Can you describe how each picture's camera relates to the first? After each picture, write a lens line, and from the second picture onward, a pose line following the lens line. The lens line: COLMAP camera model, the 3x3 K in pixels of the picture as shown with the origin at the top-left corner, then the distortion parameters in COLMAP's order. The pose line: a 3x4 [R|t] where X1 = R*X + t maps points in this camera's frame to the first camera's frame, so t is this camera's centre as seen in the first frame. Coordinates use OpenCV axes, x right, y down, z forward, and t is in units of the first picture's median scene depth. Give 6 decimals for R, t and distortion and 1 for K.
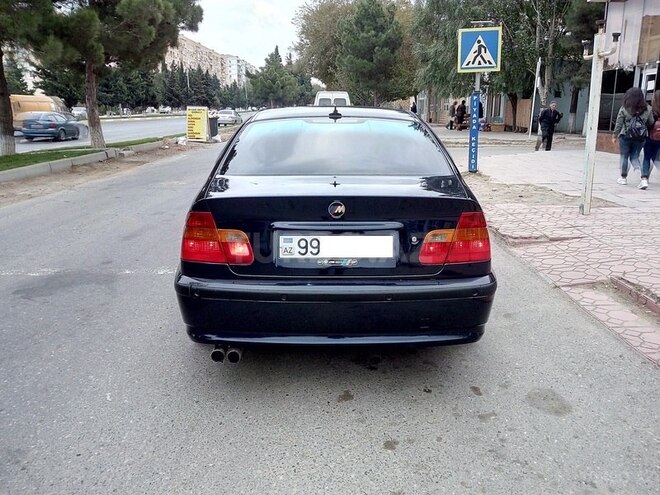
lens RADIAL K [[543.2, 0, 338.4], [0, 543.2, 251.2], [0, 0, 1]] dist [0.098323, -0.174964]
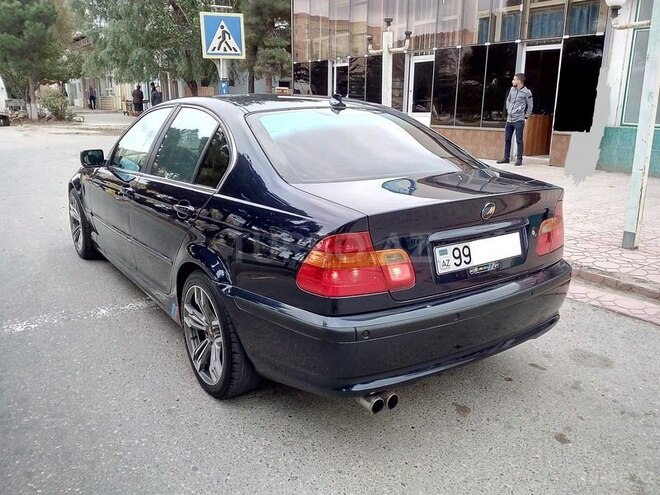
lens RADIAL K [[552.5, 0, 330.0], [0, 552.5, 247.5], [0, 0, 1]] dist [0.018075, -0.017176]
pose [[0.823246, -0.143061, 0.549363, -0.181928], [0.134510, 0.989325, 0.056064, -0.025430], [-0.551519, 0.027740, 0.833701, 0.090958]]
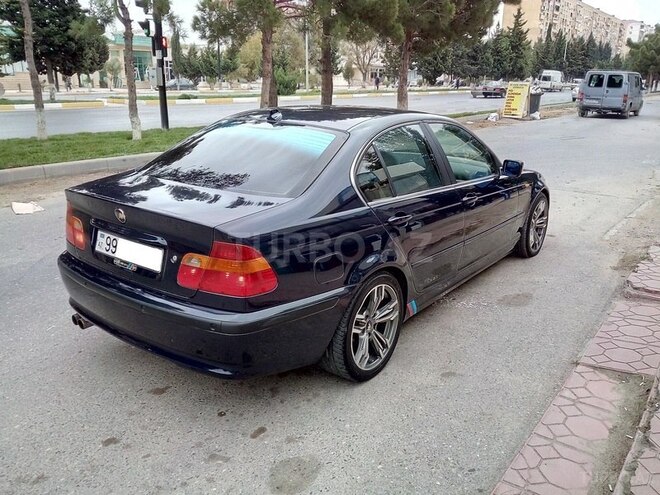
lens RADIAL K [[543.2, 0, 338.4], [0, 543.2, 251.2], [0, 0, 1]] dist [0.098323, -0.174964]
pose [[0.792952, 0.194616, -0.577366, 0.237530], [-0.165357, 0.980788, 0.103498, -0.046549], [0.586416, 0.013403, 0.809899, 0.093041]]
